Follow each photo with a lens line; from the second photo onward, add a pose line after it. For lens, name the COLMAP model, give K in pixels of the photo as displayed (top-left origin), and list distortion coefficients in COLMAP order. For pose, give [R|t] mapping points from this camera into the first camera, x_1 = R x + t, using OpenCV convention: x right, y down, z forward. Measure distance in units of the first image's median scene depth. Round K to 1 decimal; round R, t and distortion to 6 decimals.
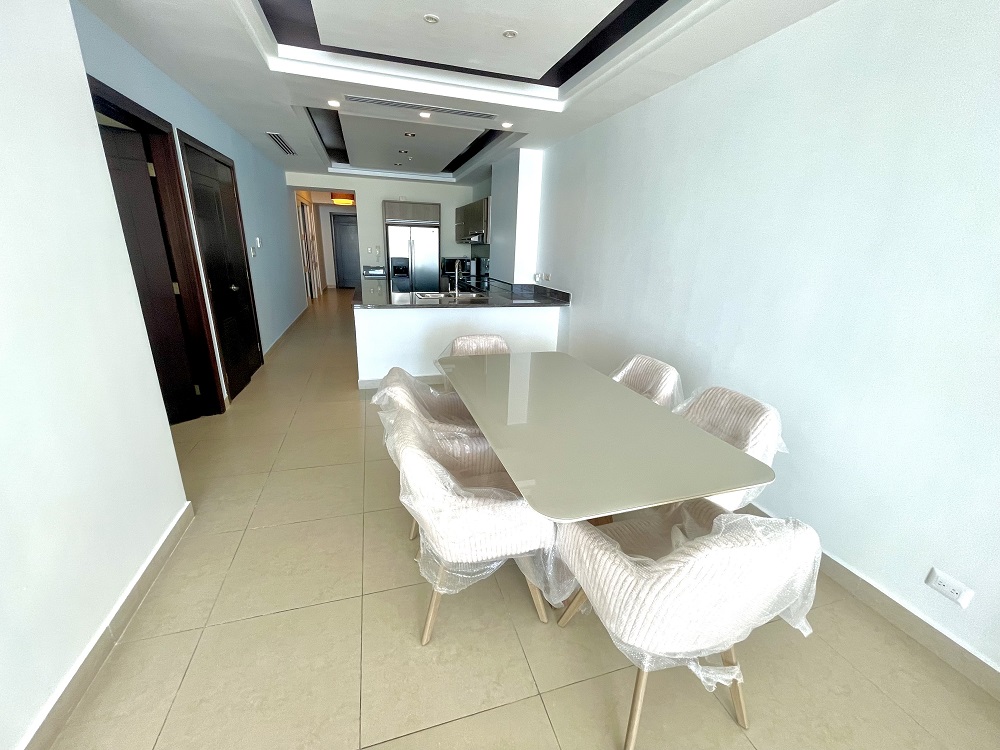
lens RADIAL K [[406.0, 0, 499.6], [0, 406.0, 373.7], [0, 0, 1]] dist [-0.000559, 0.000227]
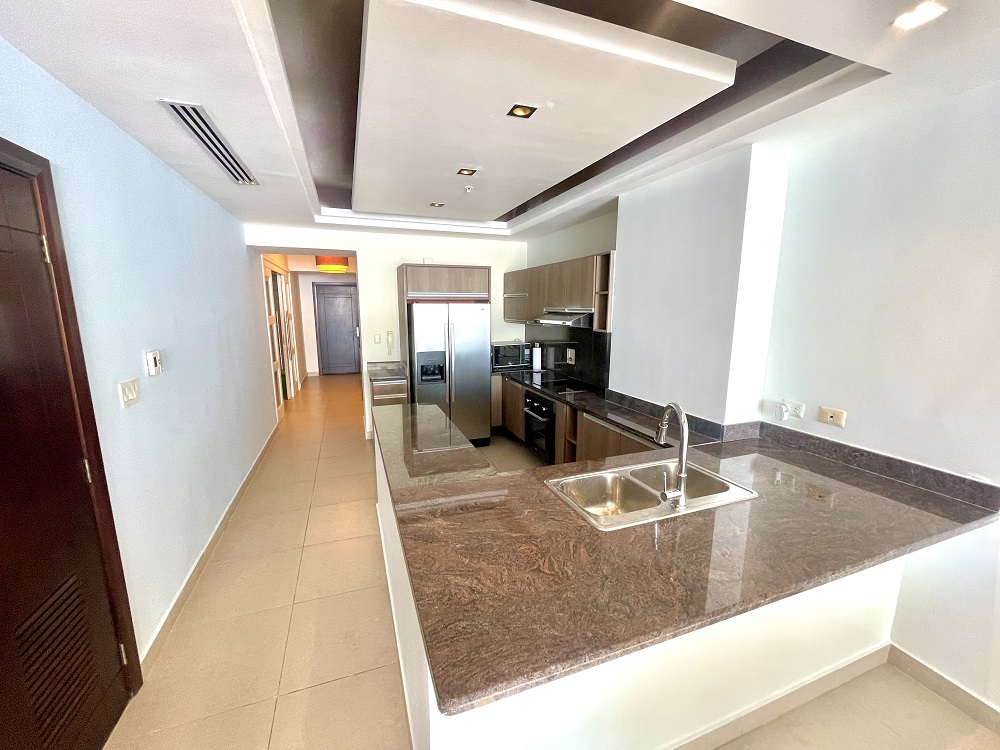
lens RADIAL K [[406.0, 0, 501.2], [0, 406.0, 377.0], [0, 0, 1]] dist [-0.000559, 0.000227]
pose [[0.997654, -0.042265, 0.053844, -0.168996], [0.048938, 0.990392, -0.129338, -0.157128], [-0.047860, 0.131670, 0.990138, 0.375109]]
